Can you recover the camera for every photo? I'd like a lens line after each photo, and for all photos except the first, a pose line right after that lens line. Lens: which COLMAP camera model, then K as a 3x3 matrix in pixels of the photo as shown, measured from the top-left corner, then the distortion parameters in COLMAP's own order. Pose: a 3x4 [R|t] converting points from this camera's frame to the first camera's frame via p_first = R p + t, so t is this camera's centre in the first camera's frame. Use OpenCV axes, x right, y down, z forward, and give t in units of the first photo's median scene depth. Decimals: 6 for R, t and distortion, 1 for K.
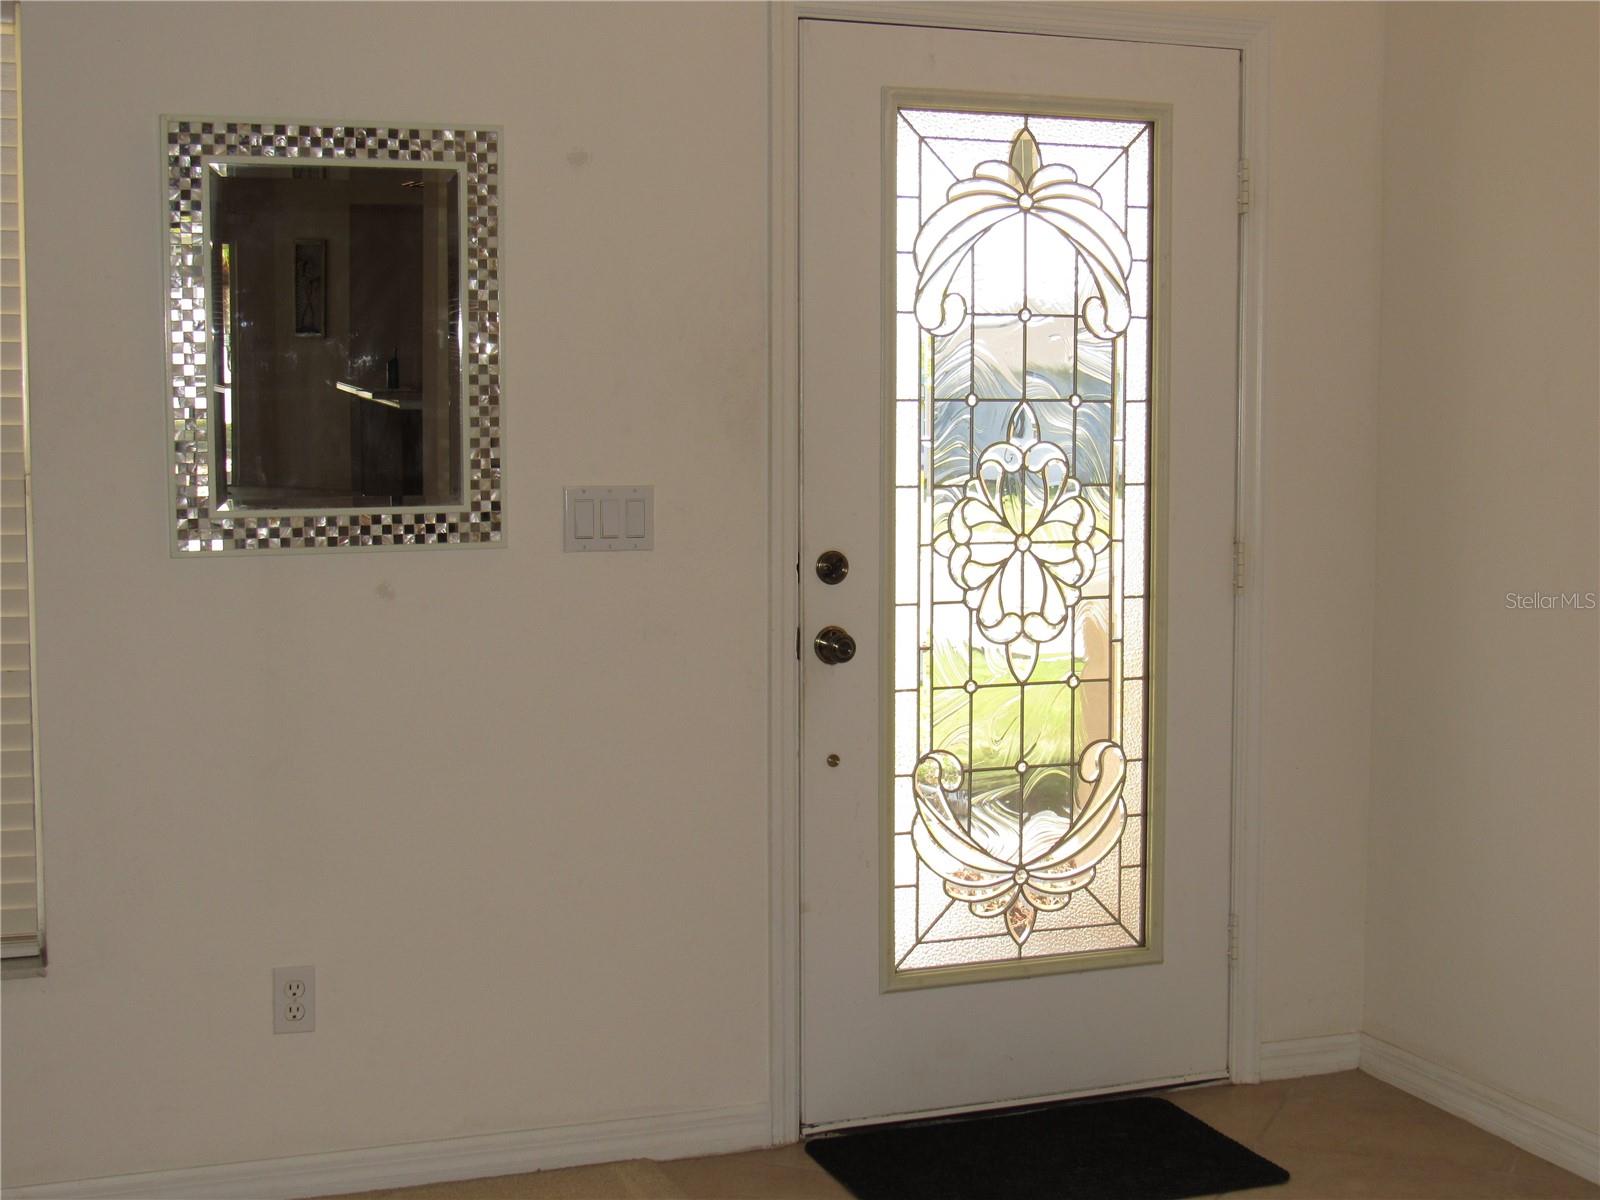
lens RADIAL K [[2154.0, 0, 800.0], [0, 2154.0, 600.0], [0, 0, 1]] dist [-0.221624, 0.000578]
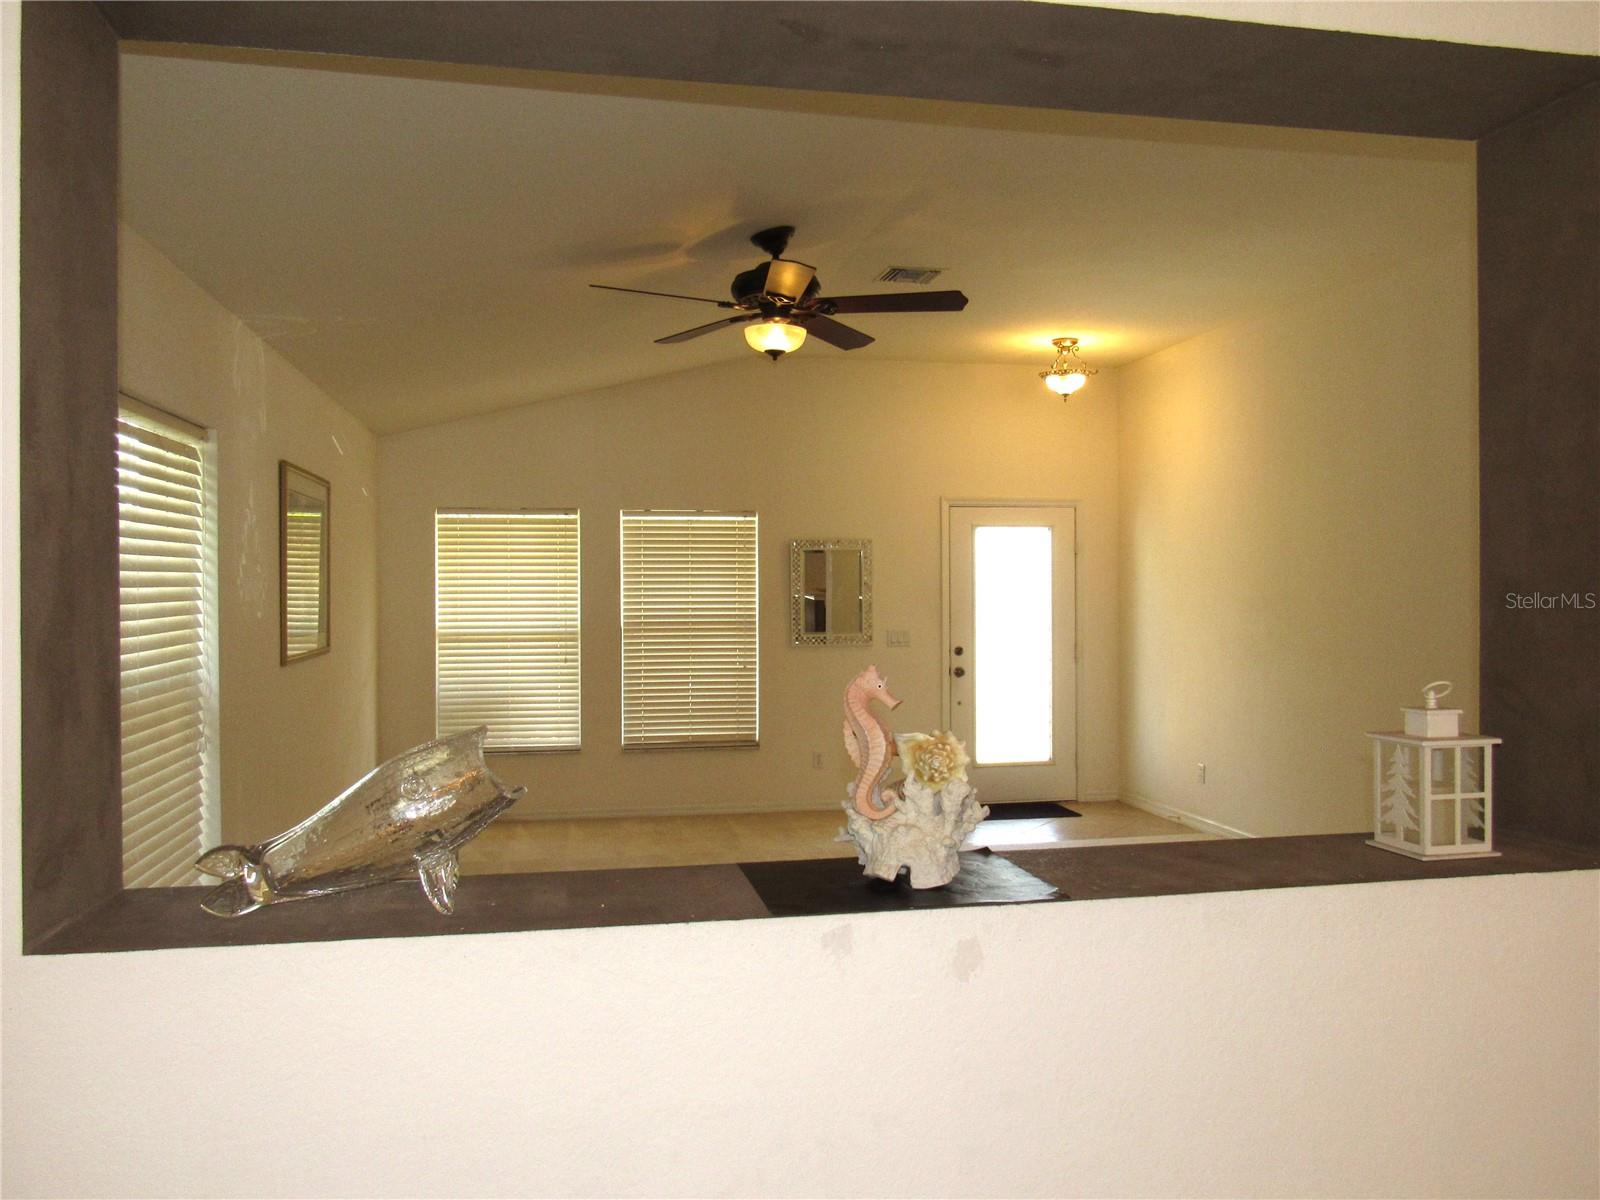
lens RADIAL K [[1202.0, 0, 800.0], [0, 1202.0, 600.0], [0, 0, 1]] dist [-0.033277, 0.001921]
pose [[0.986816, 0.001472, -0.161837, 0.079753], [-0.013410, 0.997264, -0.072697, 0.051325], [0.161287, 0.073908, 0.984136, -1.102172]]
